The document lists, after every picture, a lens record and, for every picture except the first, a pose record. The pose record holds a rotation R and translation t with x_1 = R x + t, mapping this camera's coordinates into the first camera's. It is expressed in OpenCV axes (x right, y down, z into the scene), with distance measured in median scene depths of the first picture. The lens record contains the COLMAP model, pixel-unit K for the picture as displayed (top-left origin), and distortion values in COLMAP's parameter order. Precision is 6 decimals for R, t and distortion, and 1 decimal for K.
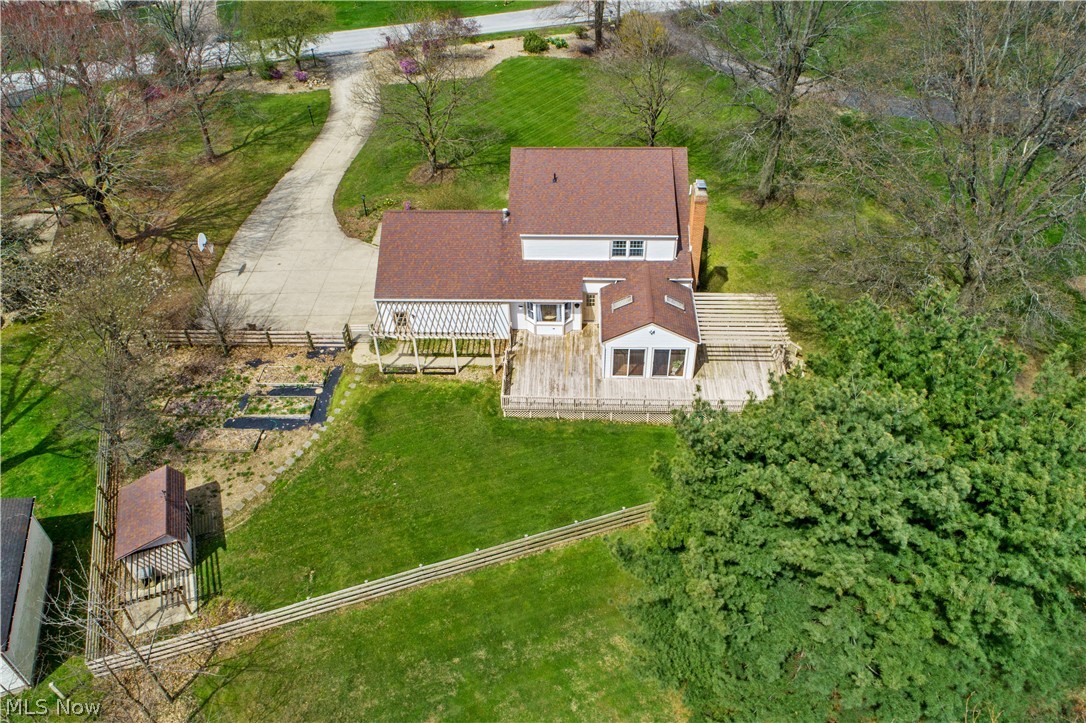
lens RADIAL K [[739.3, 0, 543.0], [0, 739.3, 361.5], [0, 0, 1]] dist [0.005944, 0.005326]
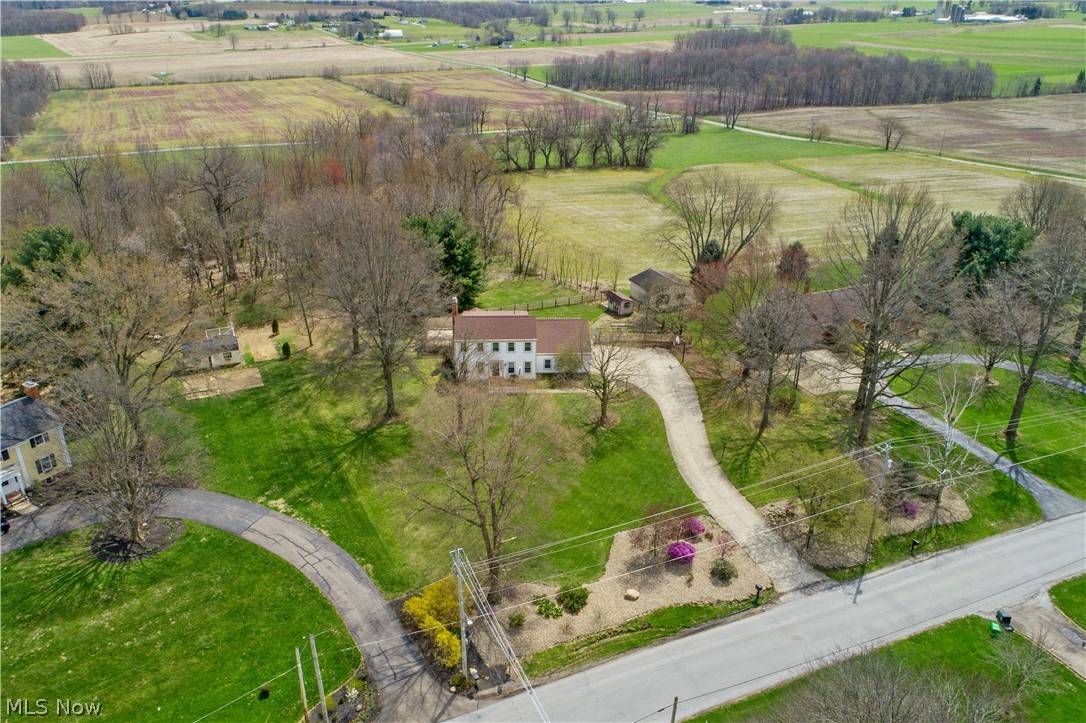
lens RADIAL K [[739.3, 0, 543.0], [0, 739.3, 361.5], [0, 0, 1]] dist [0.005944, 0.005326]
pose [[-0.993964, 0.078073, -0.077077, 0.123267], [-0.050637, 0.296776, 0.953604, -2.614443], [0.097326, 0.951750, -0.291031, 1.991707]]
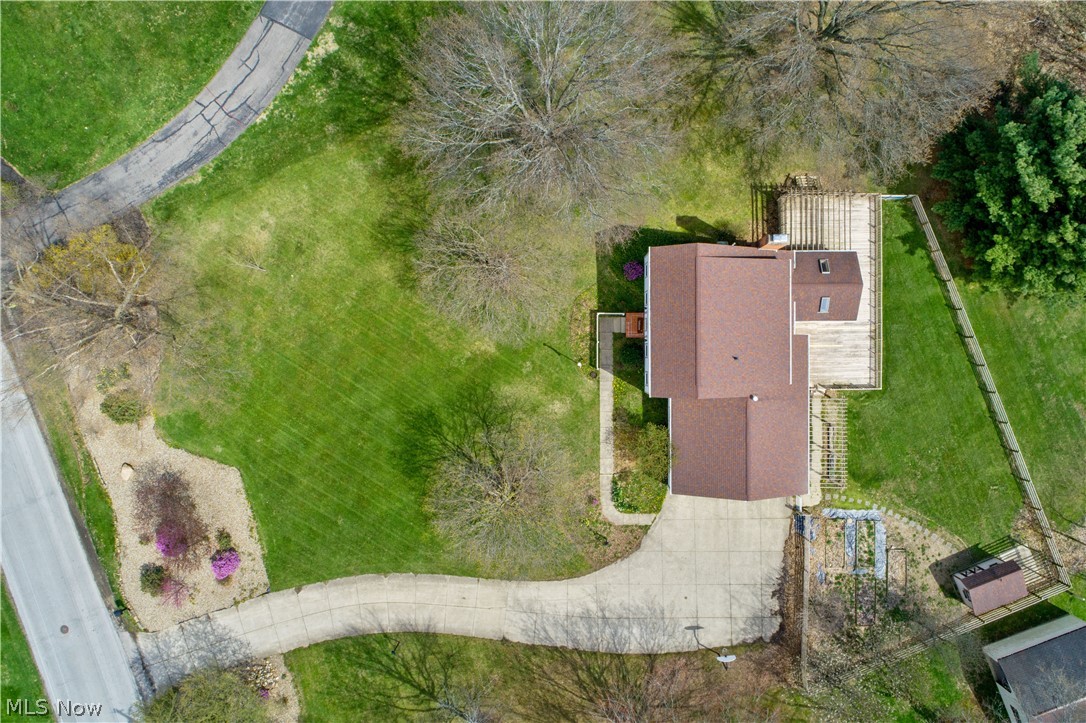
lens RADIAL K [[739.3, 0, 543.0], [0, 739.3, 361.5], [0, 0, 1]] dist [0.005944, 0.005326]
pose [[-0.045830, -0.998429, 0.032226, -0.017936], [0.709602, -0.009833, 0.704534, -1.404828], [-0.703110, 0.055156, 0.708938, 0.402024]]
